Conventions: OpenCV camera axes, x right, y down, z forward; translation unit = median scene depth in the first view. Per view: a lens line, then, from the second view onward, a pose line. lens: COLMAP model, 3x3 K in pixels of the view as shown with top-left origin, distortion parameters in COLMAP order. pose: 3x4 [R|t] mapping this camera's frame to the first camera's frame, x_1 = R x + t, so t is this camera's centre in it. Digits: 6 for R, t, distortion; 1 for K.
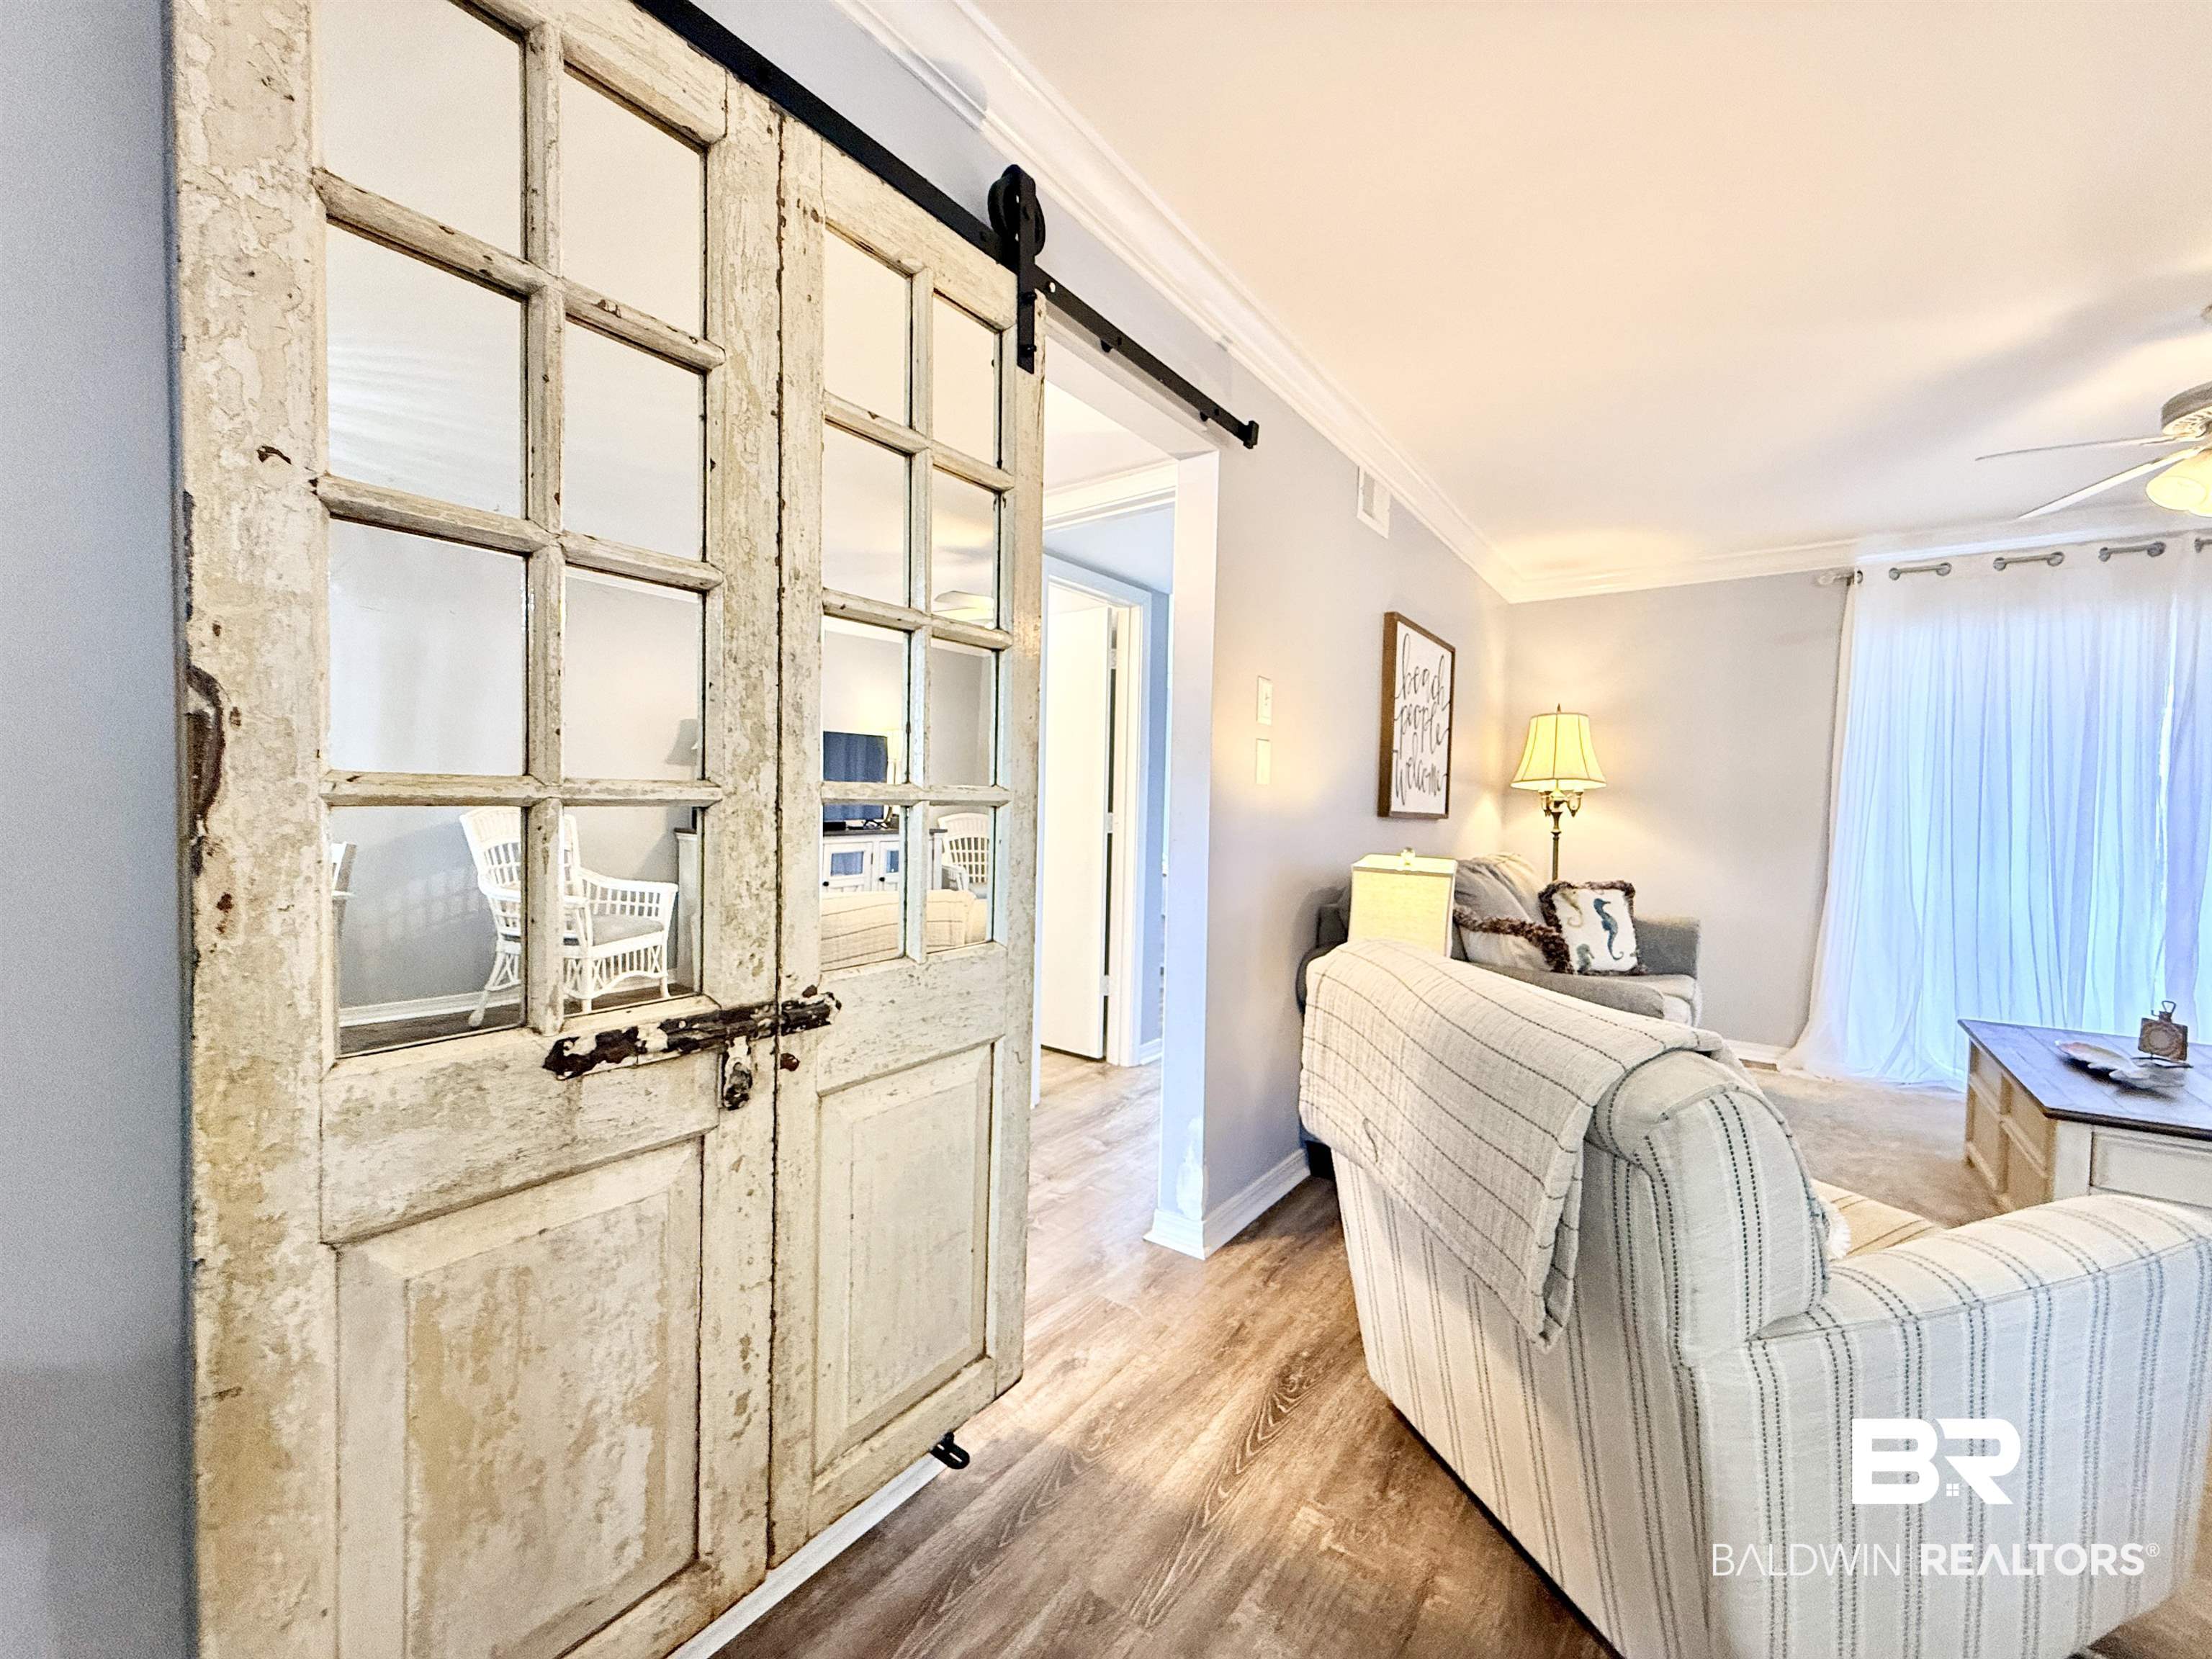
lens RADIAL K [[881.6, 0, 1099.7], [0, 881.6, 825.7], [0, 0, 1]] dist [-0.000025, 0.000363]
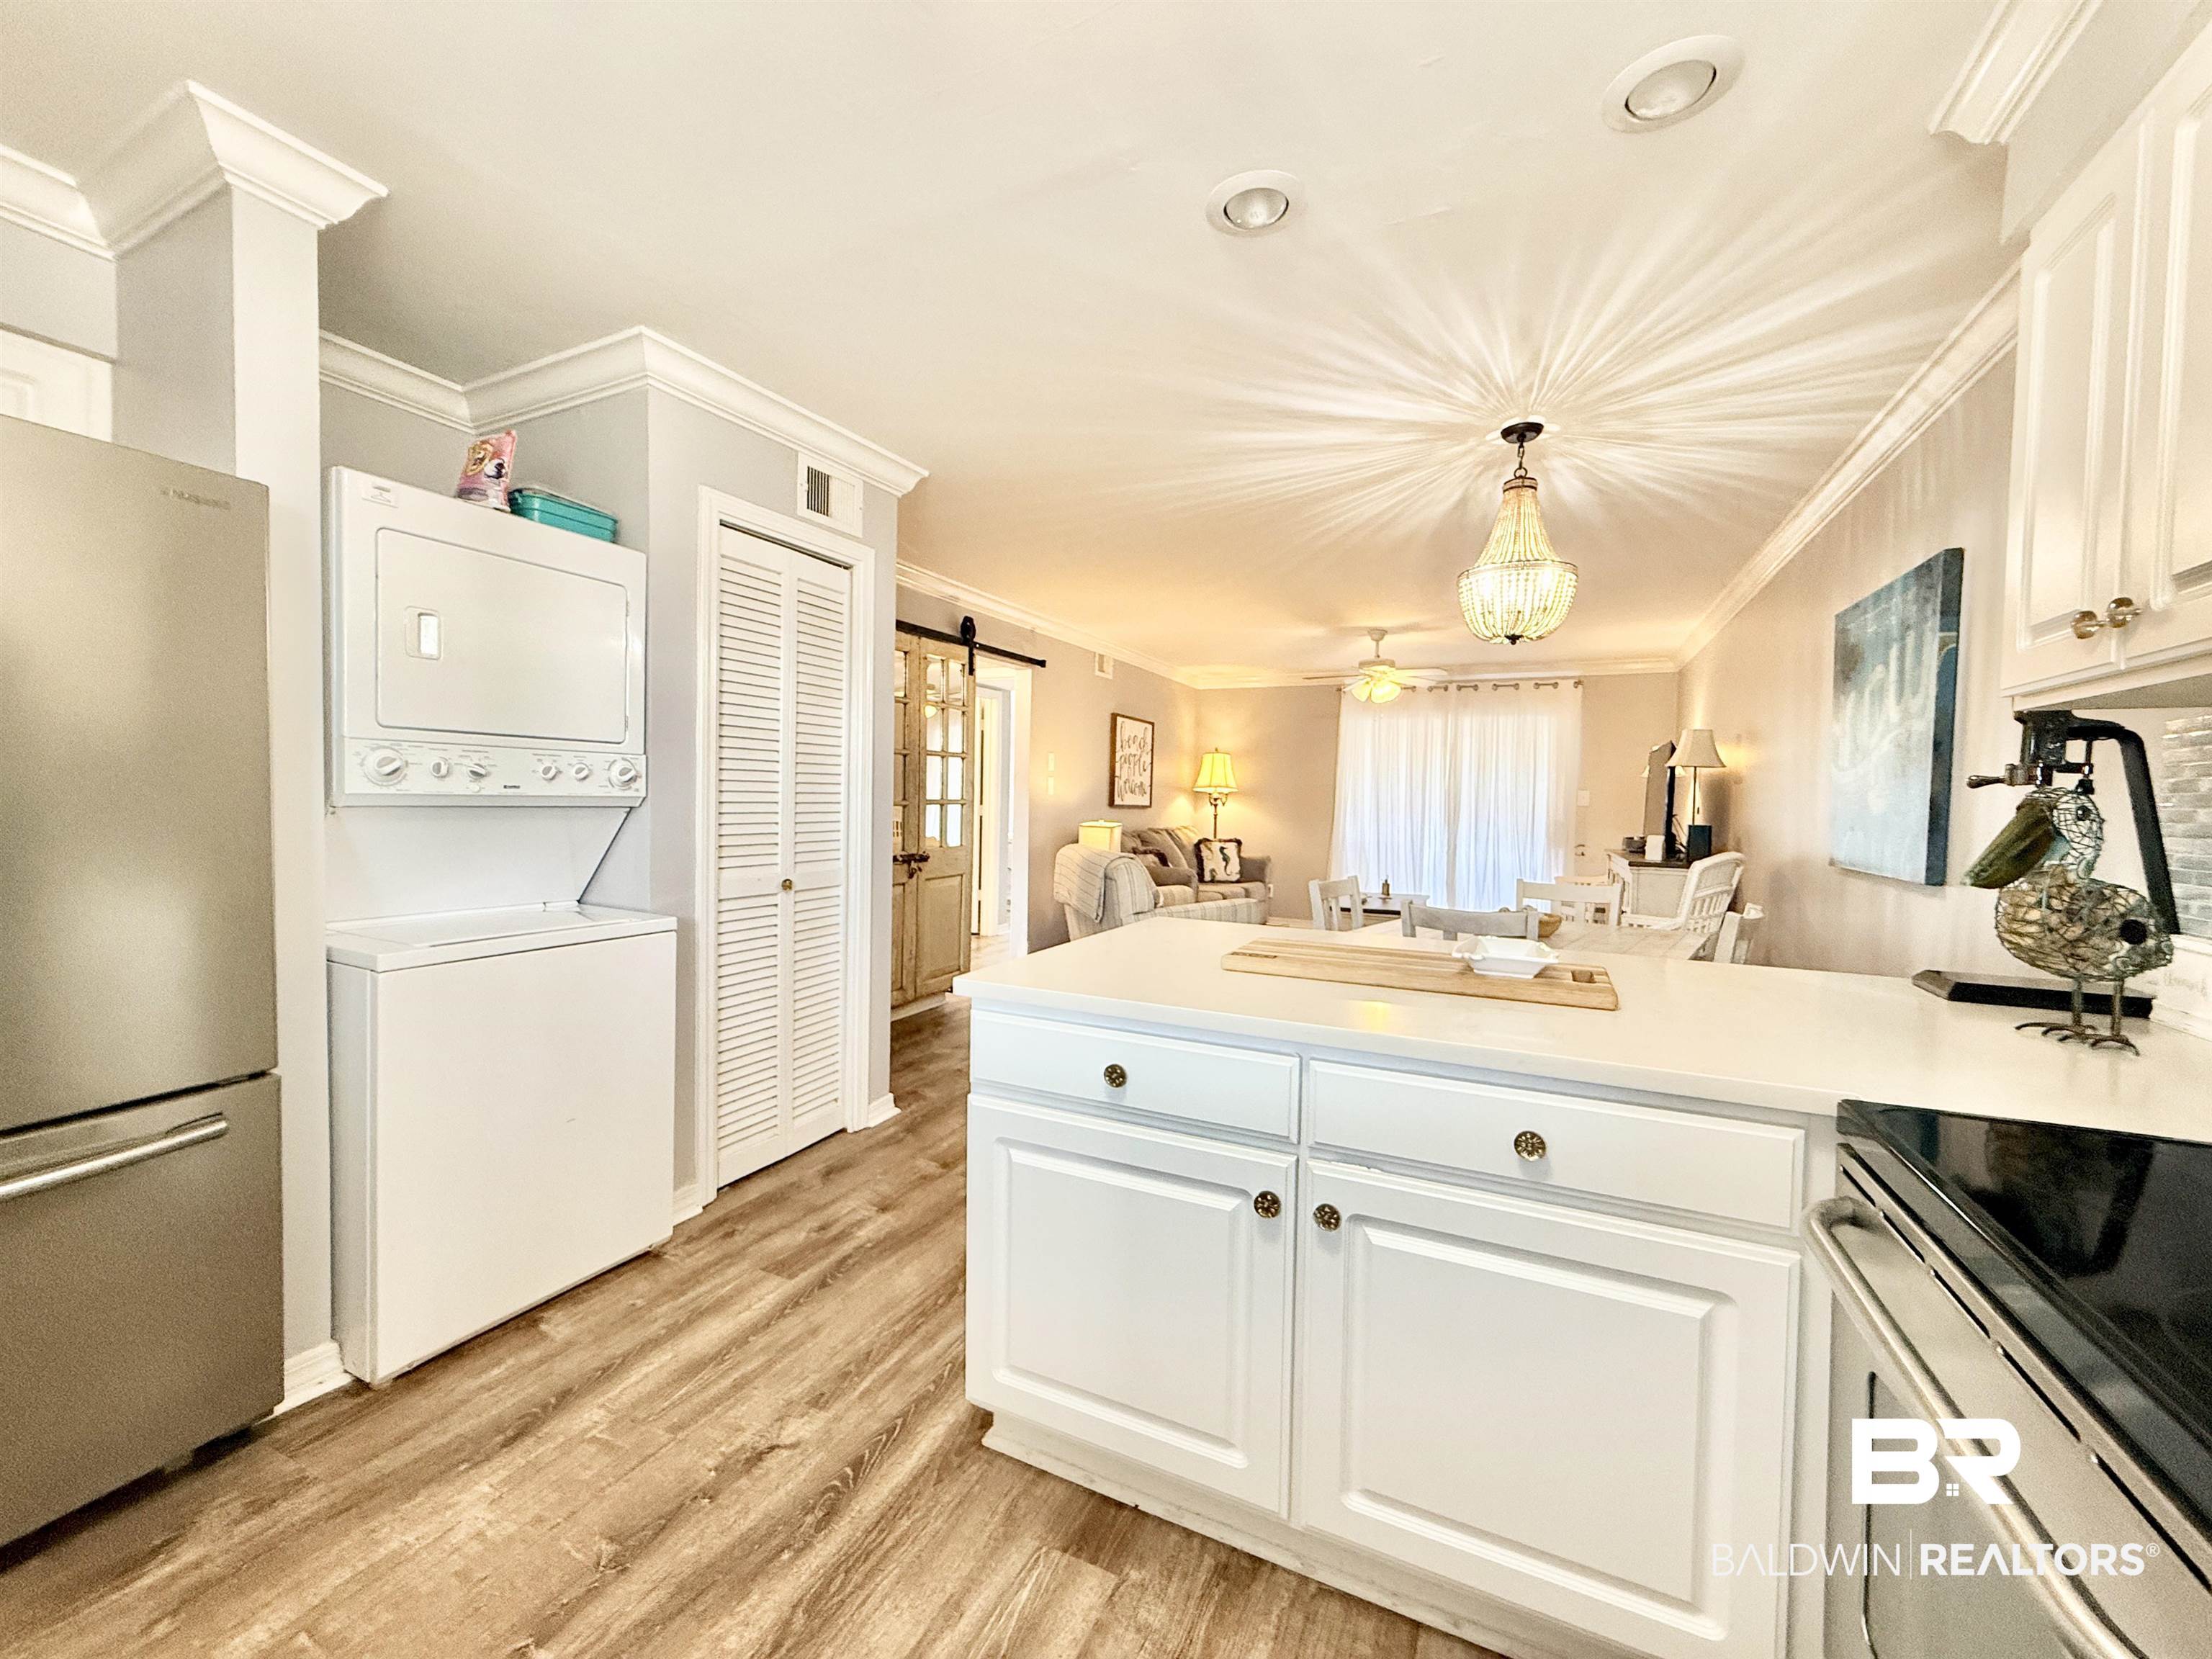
lens RADIAL K [[881.6, 0, 1106.7], [0, 881.6, 827.6], [0, 0, 1]] dist [-0.000025, 0.000363]
pose [[0.981594, -0.006668, 0.190863, -0.143130], [0.003806, 0.999875, 0.015357, 0.010231], [-0.190941, -0.014348, 0.981497, -1.556866]]
